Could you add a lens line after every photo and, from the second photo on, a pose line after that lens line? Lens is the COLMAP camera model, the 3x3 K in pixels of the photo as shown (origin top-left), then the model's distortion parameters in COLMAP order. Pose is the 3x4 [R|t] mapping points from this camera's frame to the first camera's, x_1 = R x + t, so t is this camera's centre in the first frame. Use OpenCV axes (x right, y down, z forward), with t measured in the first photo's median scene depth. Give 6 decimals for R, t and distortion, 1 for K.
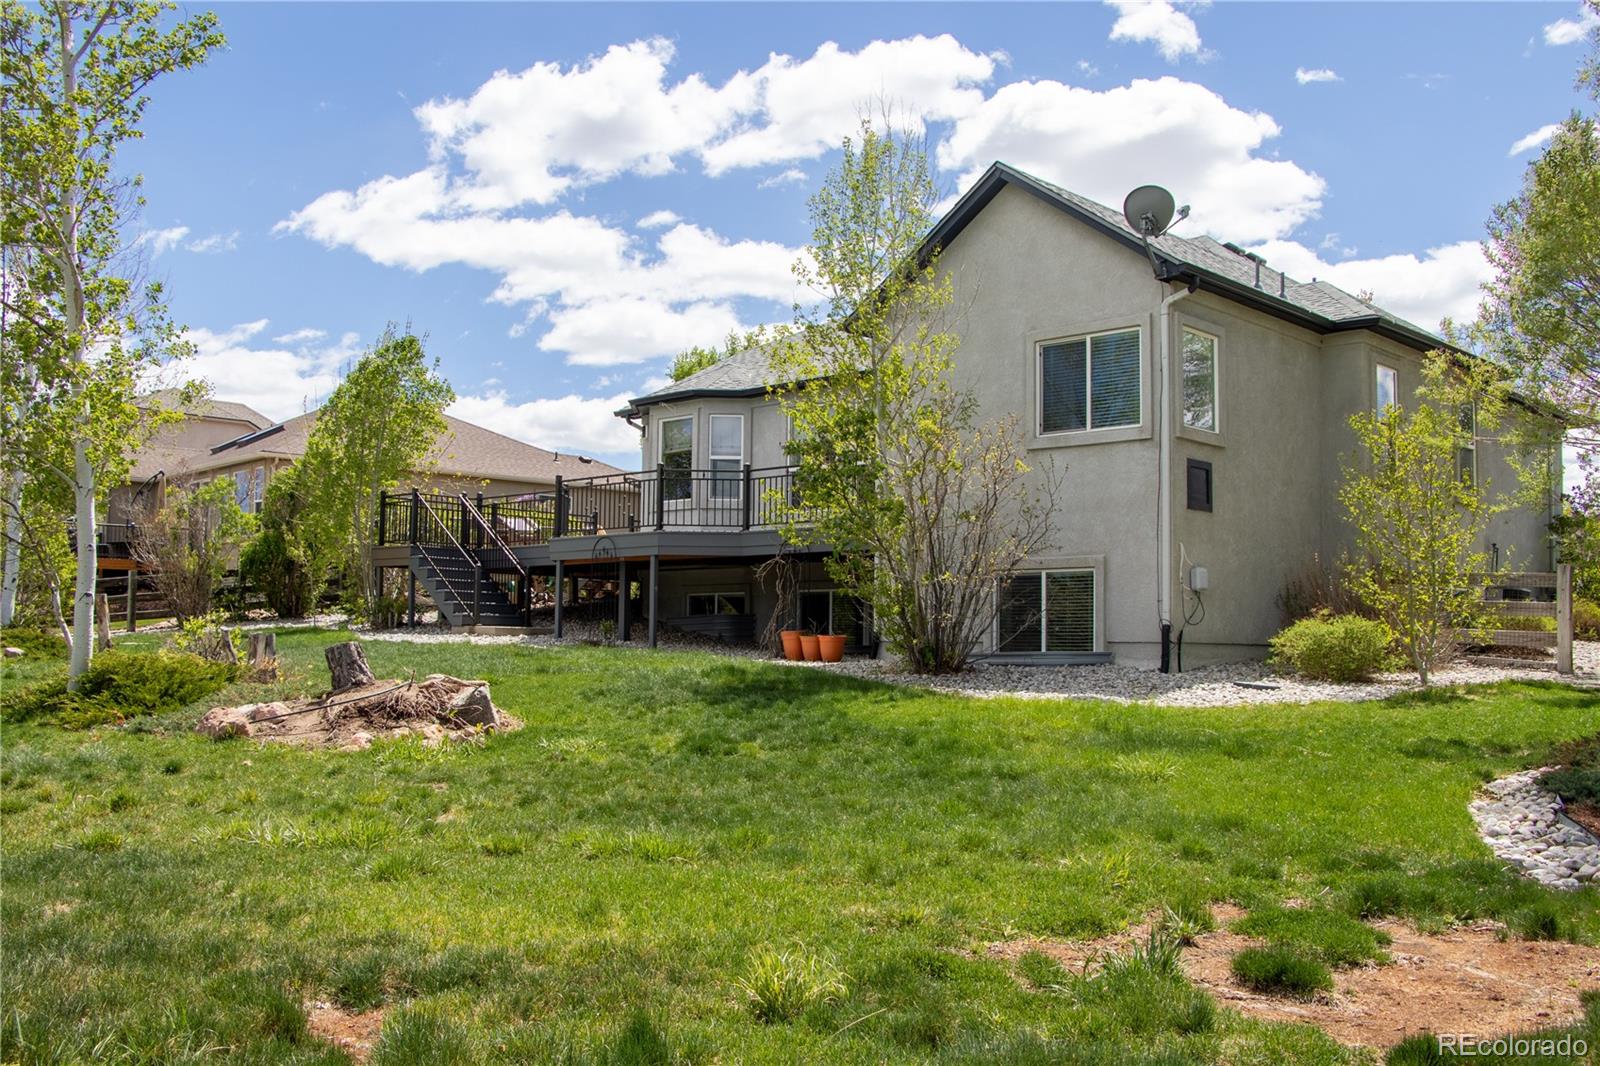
lens RADIAL K [[1509.9, 0, 803.1], [0, 1509.9, 553.2], [0, 0, 1]] dist [-0.150010, 0.233537]
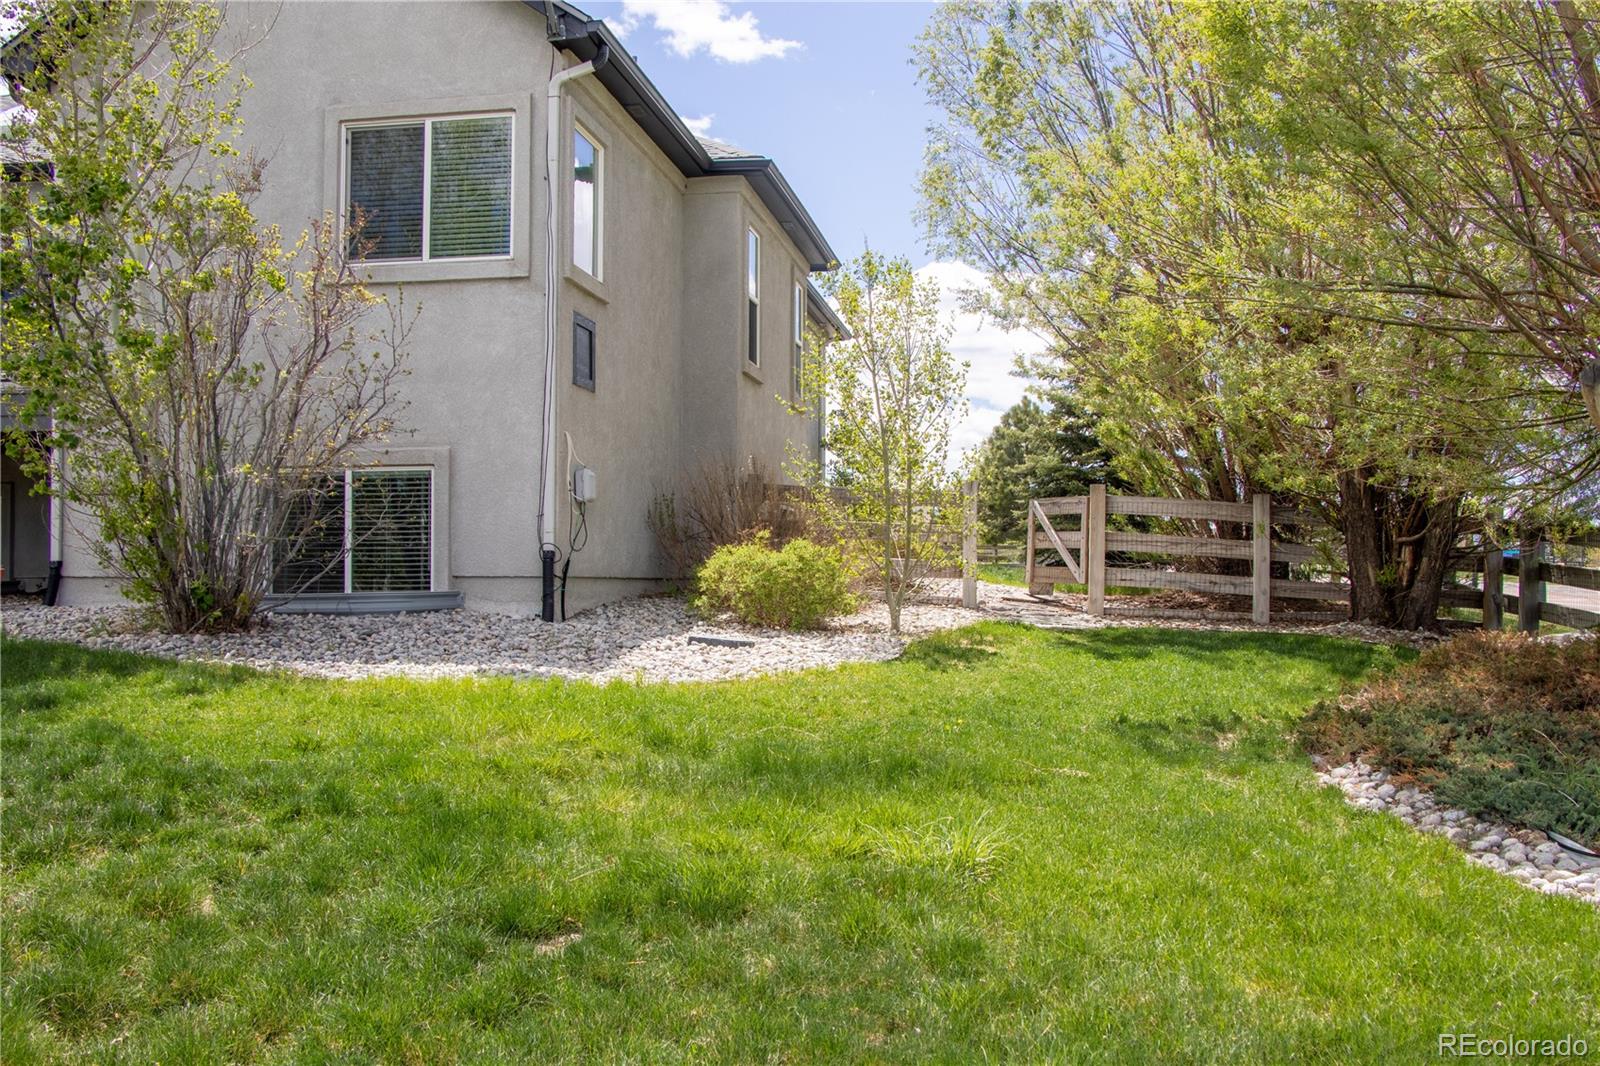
lens RADIAL K [[1509.9, 0, 803.1], [0, 1509.9, 553.2], [0, 0, 1]] dist [-0.150010, 0.233537]
pose [[0.822637, -0.001709, 0.568565, -0.050142], [-0.026117, 0.998826, 0.040789, 0.017167], [-0.567967, -0.048404, 0.821627, 0.360215]]
